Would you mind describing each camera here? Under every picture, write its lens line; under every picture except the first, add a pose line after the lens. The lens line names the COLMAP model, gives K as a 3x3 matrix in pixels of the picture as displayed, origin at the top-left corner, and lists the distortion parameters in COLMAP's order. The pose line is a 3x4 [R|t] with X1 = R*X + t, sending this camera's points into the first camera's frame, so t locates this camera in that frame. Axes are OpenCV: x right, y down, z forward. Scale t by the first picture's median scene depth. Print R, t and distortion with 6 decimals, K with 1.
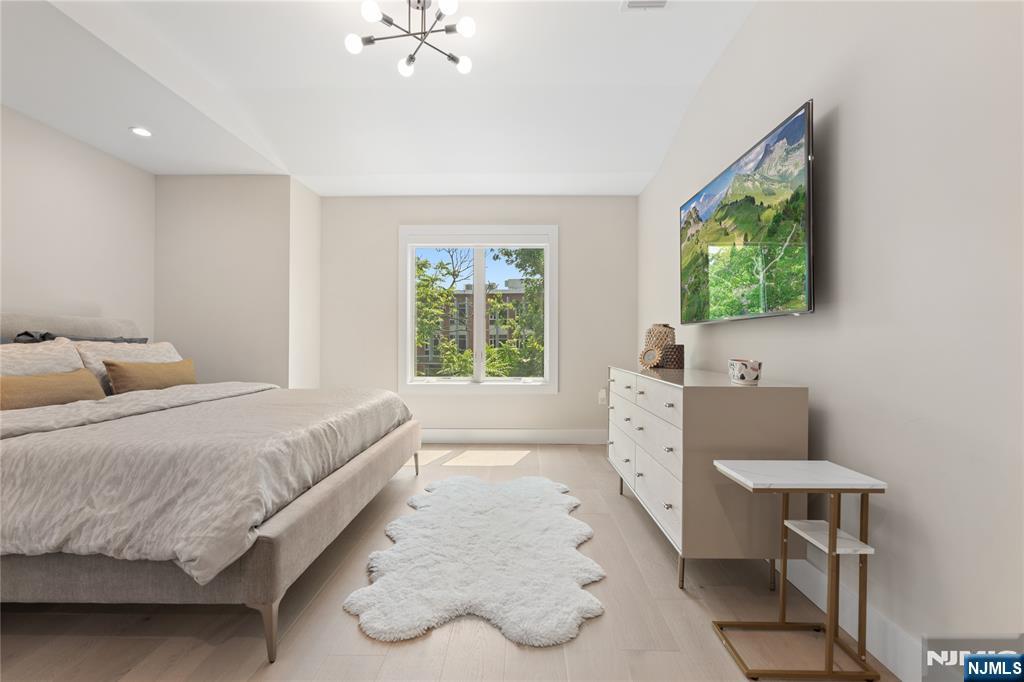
lens RADIAL K [[465.4, 0, 512.0], [0, 465.4, 341.0], [0, 0, 1]] dist [-0.008917, 0.001203]
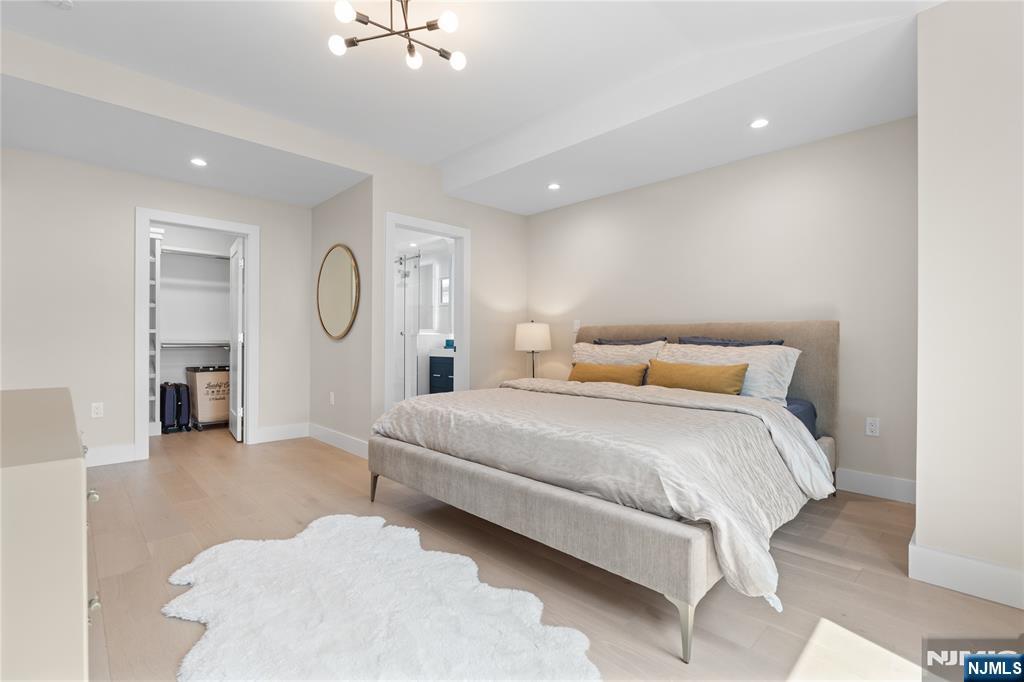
lens RADIAL K [[465.4, 0, 512.0], [0, 465.4, 341.0], [0, 0, 1]] dist [-0.008917, 0.001203]
pose [[-0.702020, -0.007018, -0.712123, 0.283253], [-0.005896, 0.999974, -0.004042, 0.000066], [0.712133, 0.001361, -0.702043, 1.632359]]
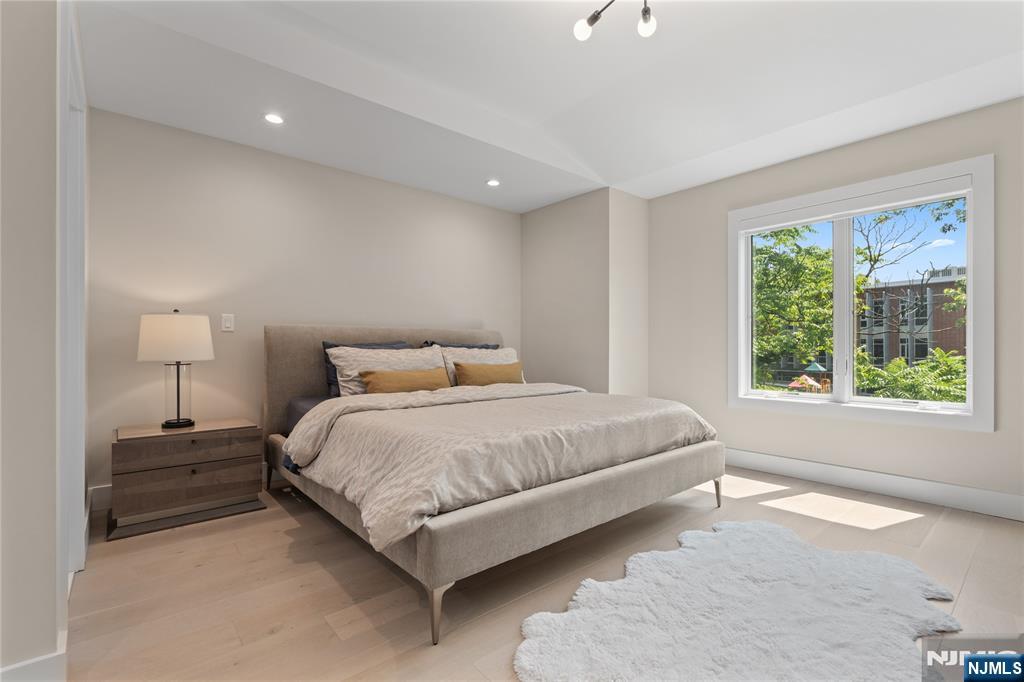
lens RADIAL K [[462.3, 0, 514.5], [0, 462.3, 349.7], [0, 0, 1]] dist [-0.003495, 0.000292]
pose [[0.666662, 0.003382, -0.745353, 0.233019], [0.001285, 0.999983, 0.005687, 0.000021], [0.745359, -0.004749, 0.666646, 0.243268]]
